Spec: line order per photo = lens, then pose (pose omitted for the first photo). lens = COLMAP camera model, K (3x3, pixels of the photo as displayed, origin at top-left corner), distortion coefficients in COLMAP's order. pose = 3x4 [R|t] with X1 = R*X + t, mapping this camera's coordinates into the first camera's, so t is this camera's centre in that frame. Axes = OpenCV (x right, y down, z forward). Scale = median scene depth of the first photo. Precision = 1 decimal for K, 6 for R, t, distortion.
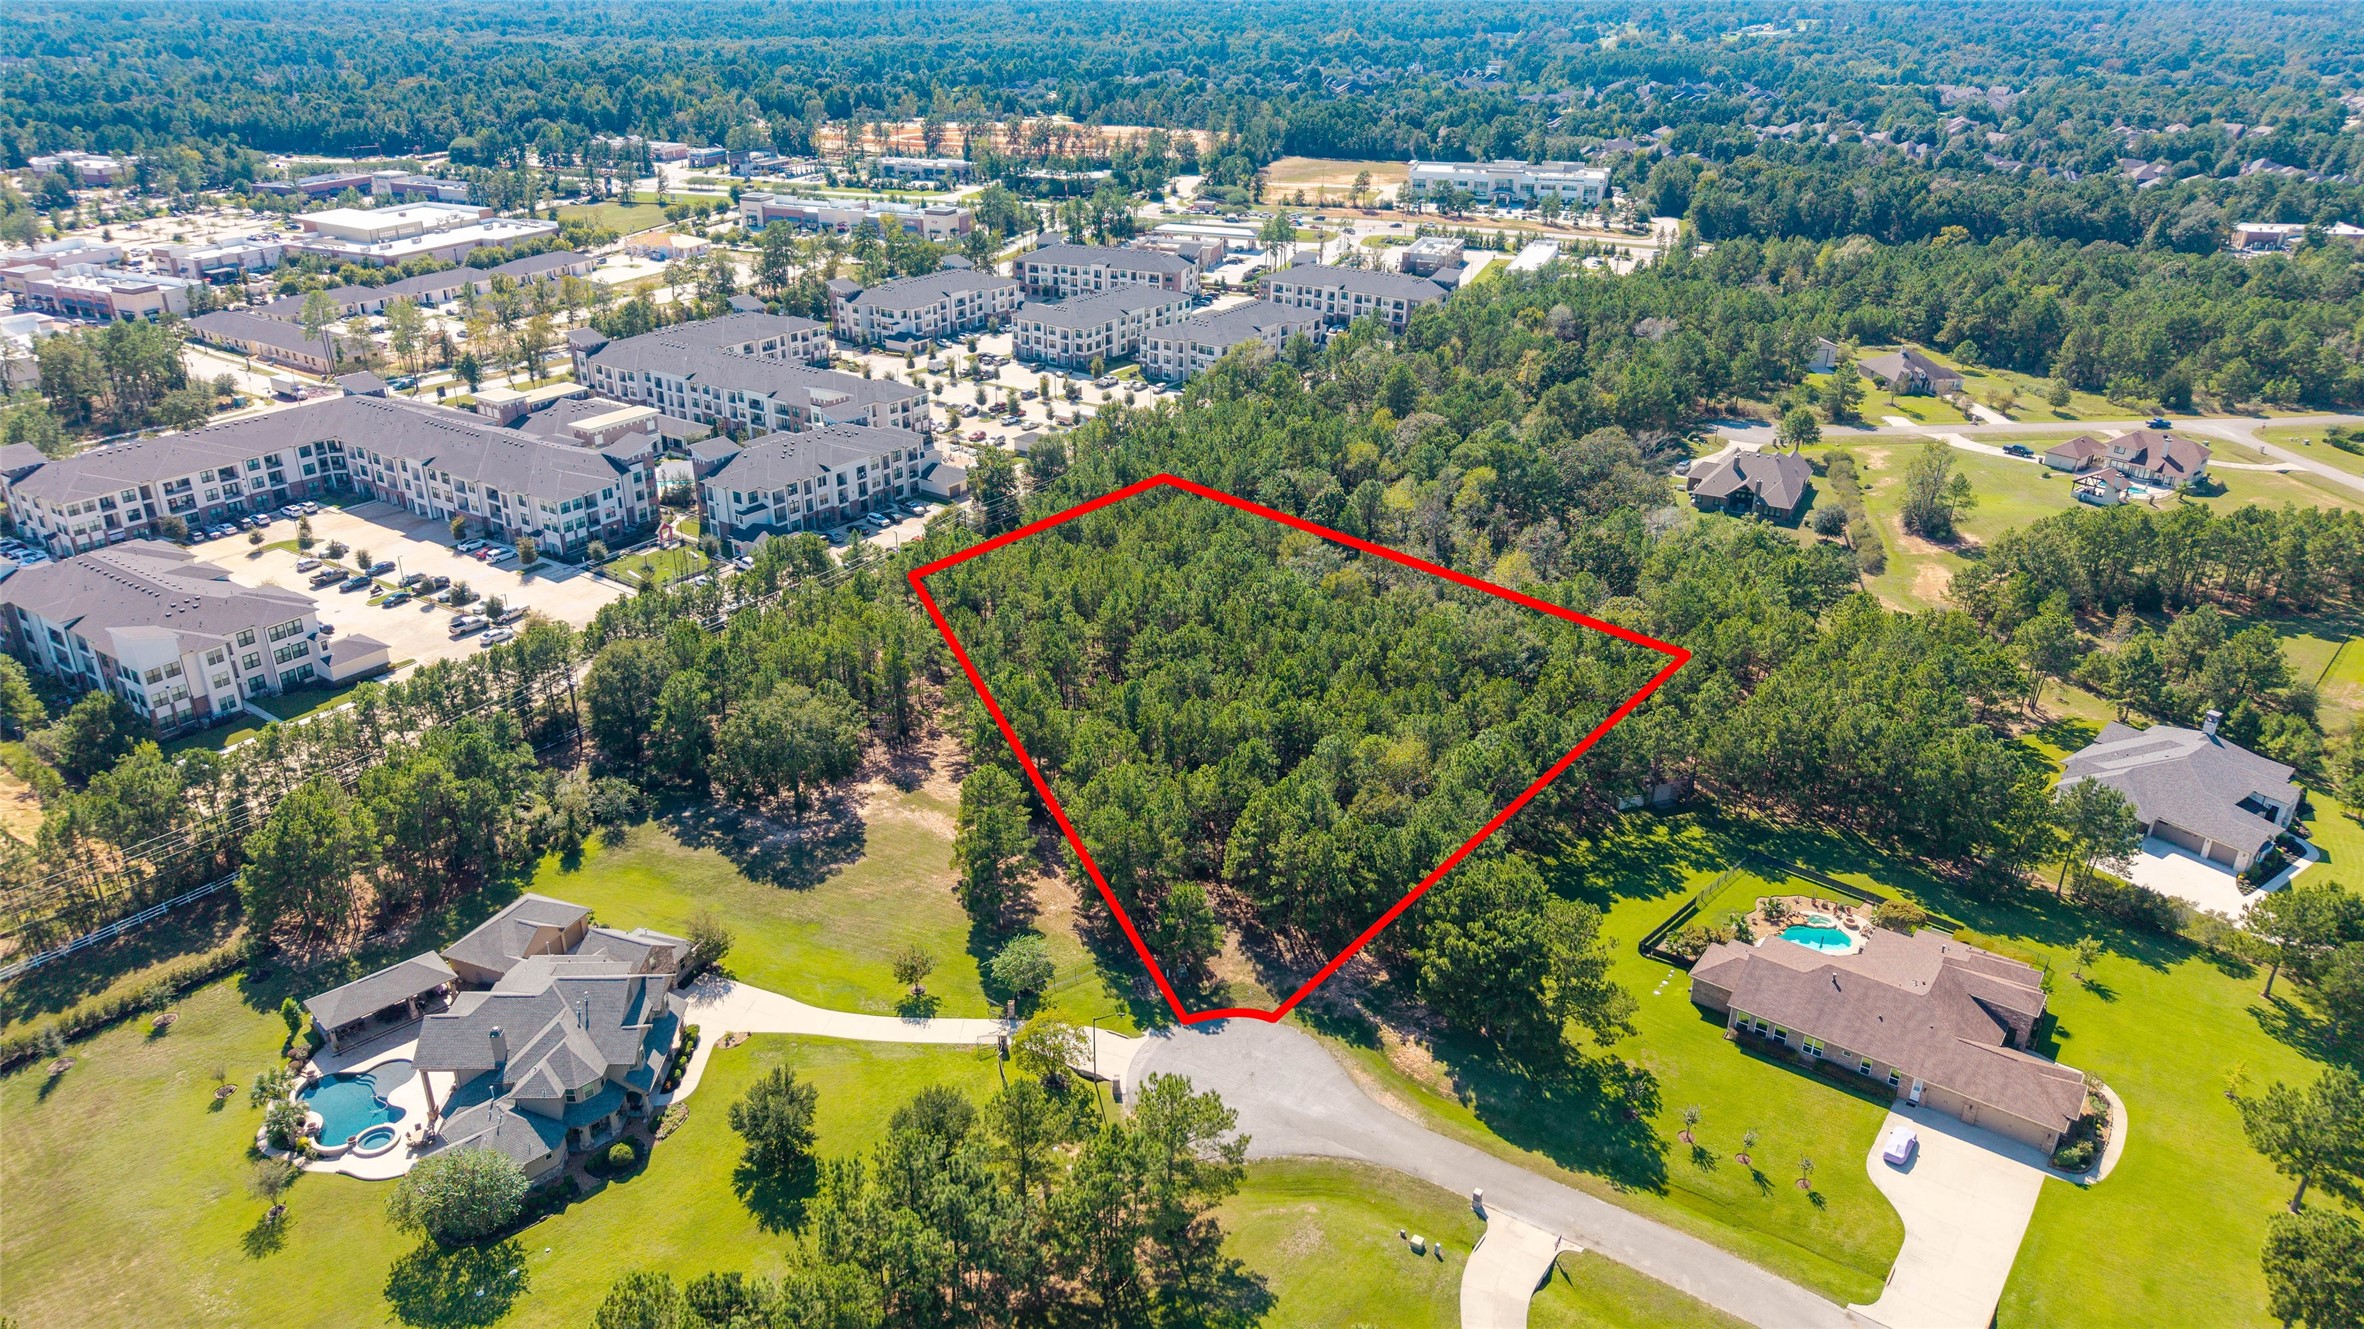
lens RADIAL K [[1582.5, 0, 1174.8], [0, 1582.5, 671.6], [0, 0, 1]] dist [0.036498, -0.043934]
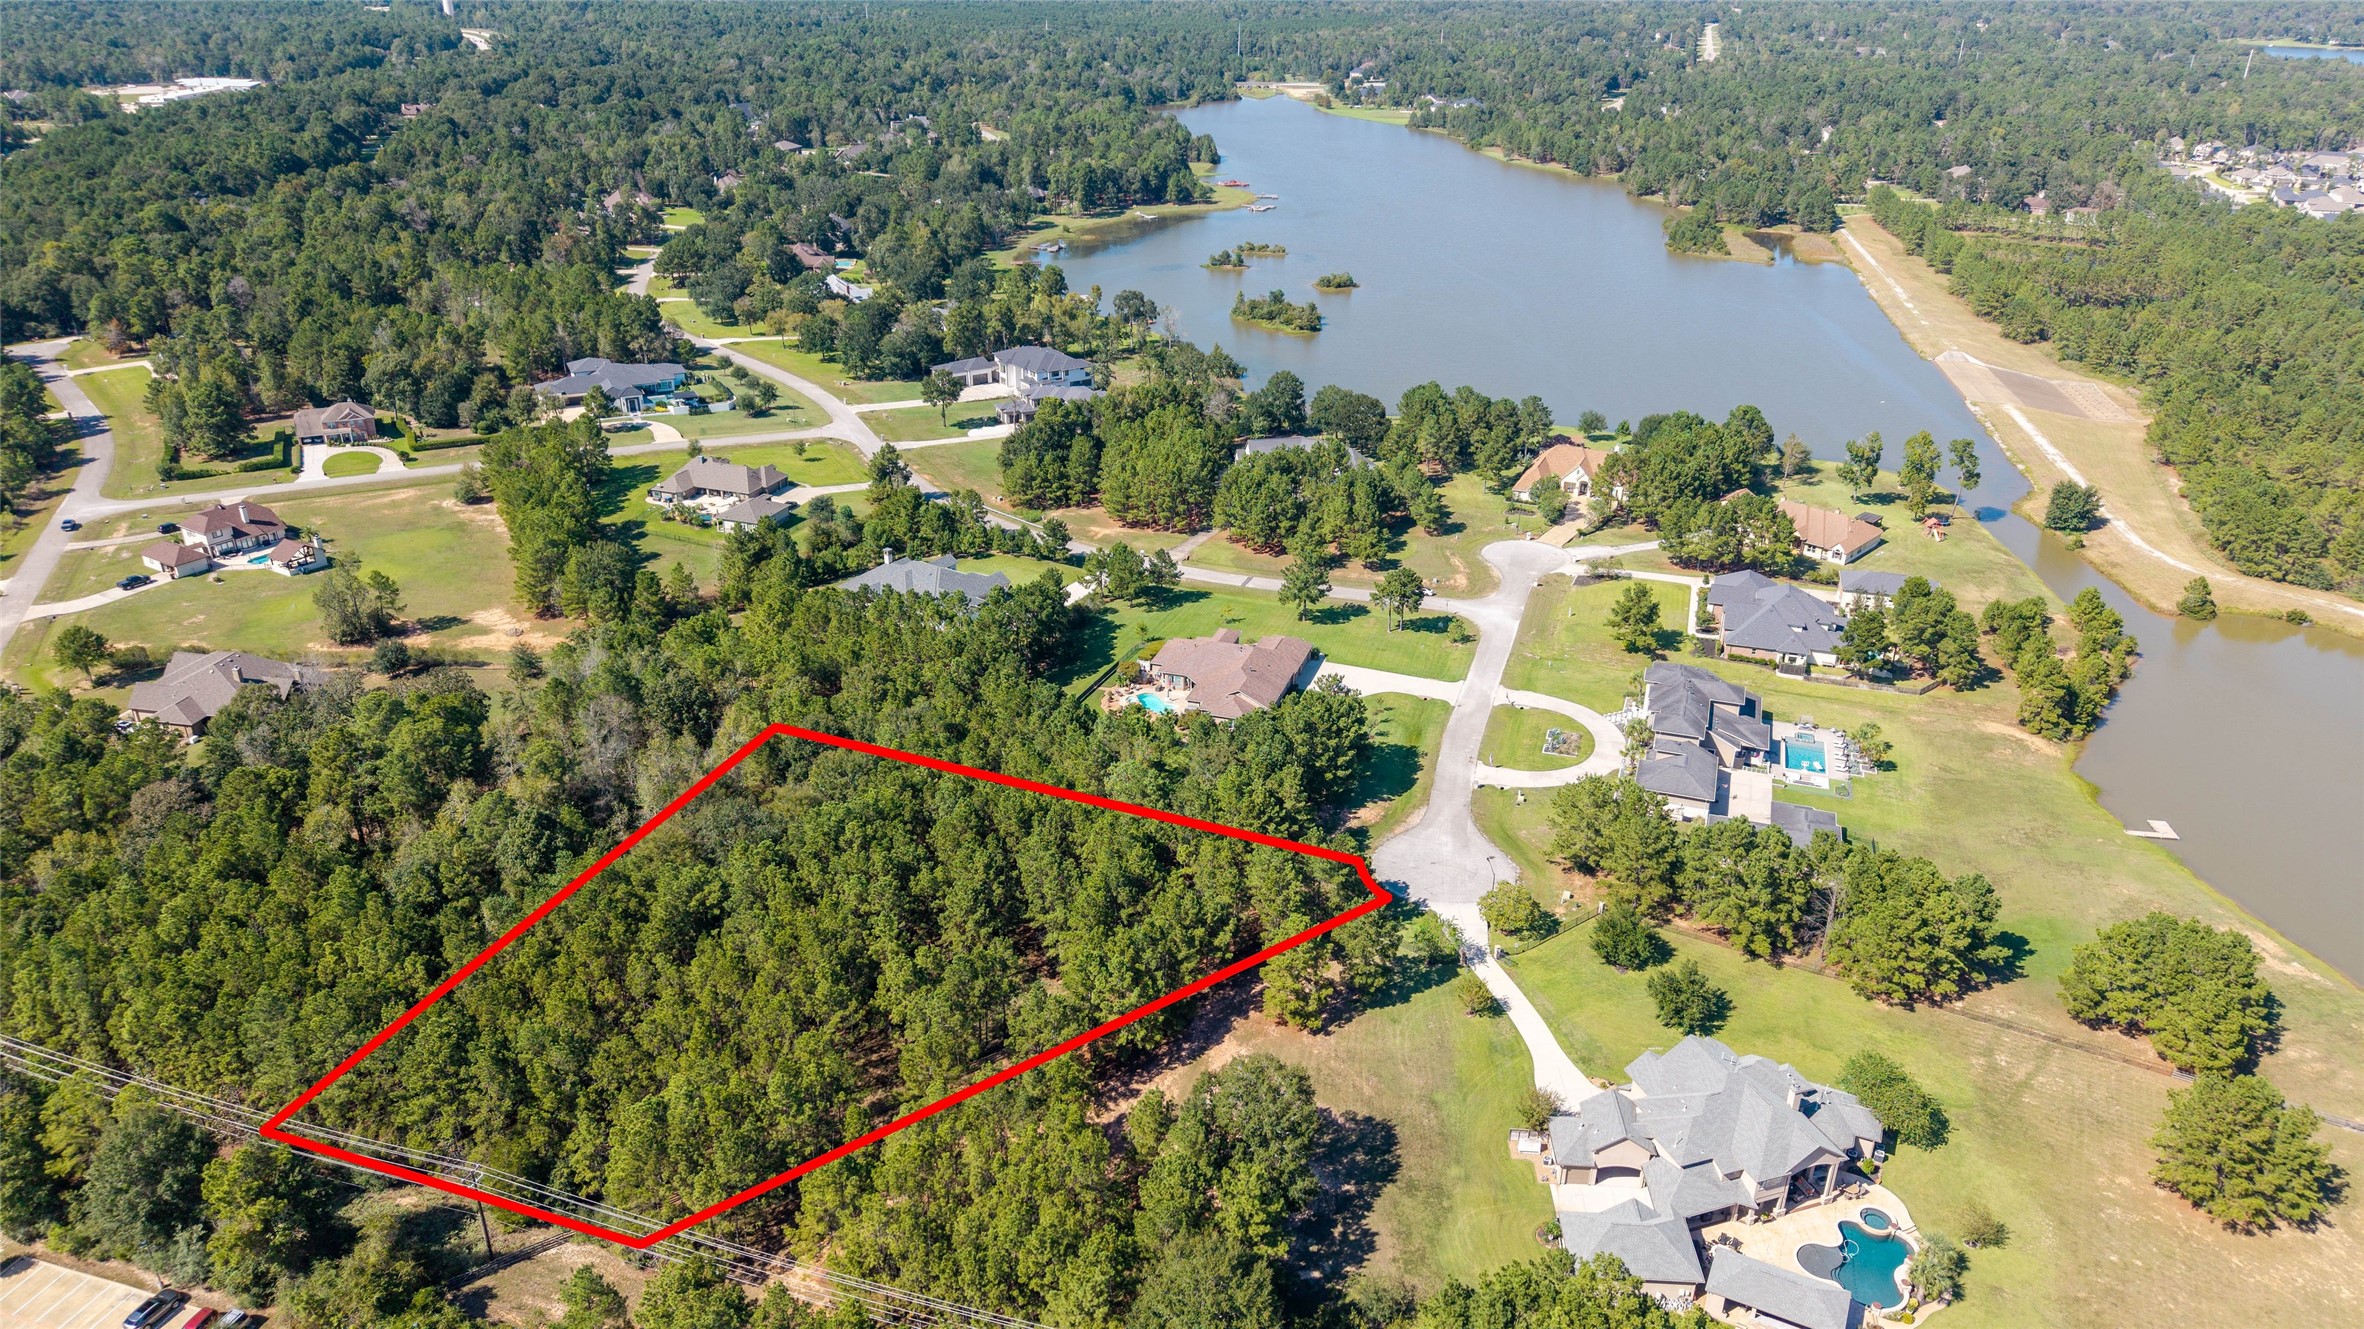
lens RADIAL K [[1589.0, 0, 1174.8], [0, 1589.0, 667.2], [0, 0, 1]] dist [0.020037, -0.016527]
pose [[-0.317336, -0.406569, 0.856738, -0.799724], [0.386976, 0.769273, 0.508398, -0.550912], [-0.865764, 0.492870, -0.086786, 0.918922]]
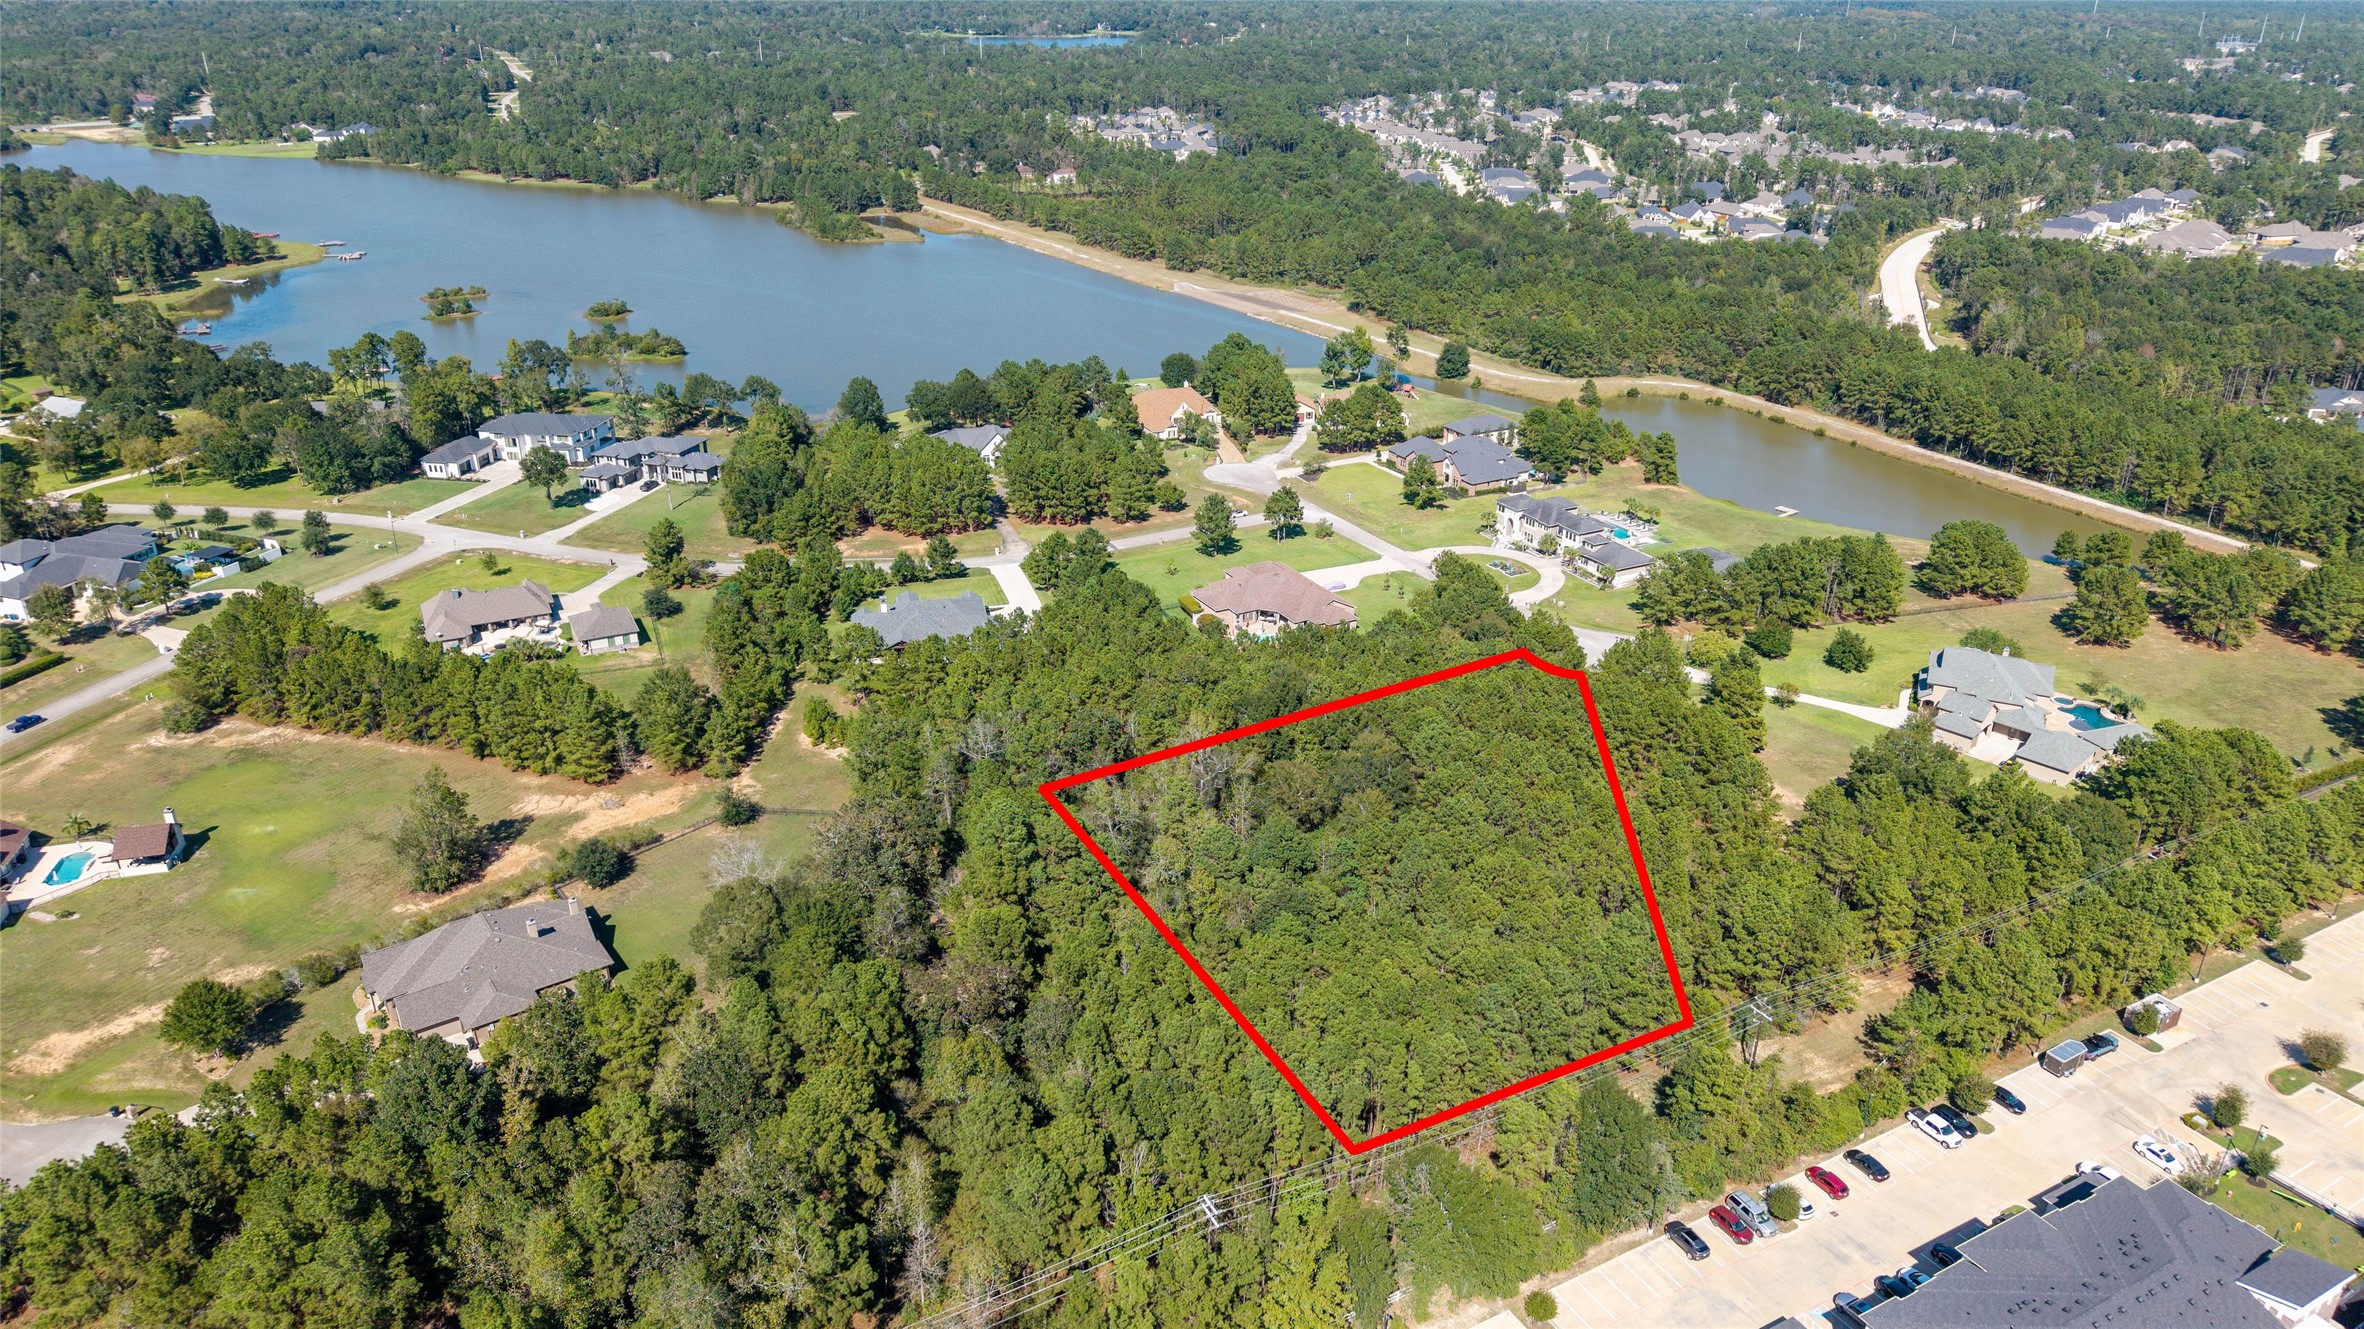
lens RADIAL K [[1589.0, 0, 1174.8], [0, 1589.0, 667.2], [0, 0, 1]] dist [0.020037, -0.016527]
pose [[-0.904538, -0.186166, 0.383605, -0.177105], [0.166752, 0.673554, 0.720082, -0.923071], [-0.392433, 0.715309, -0.578212, 1.740658]]
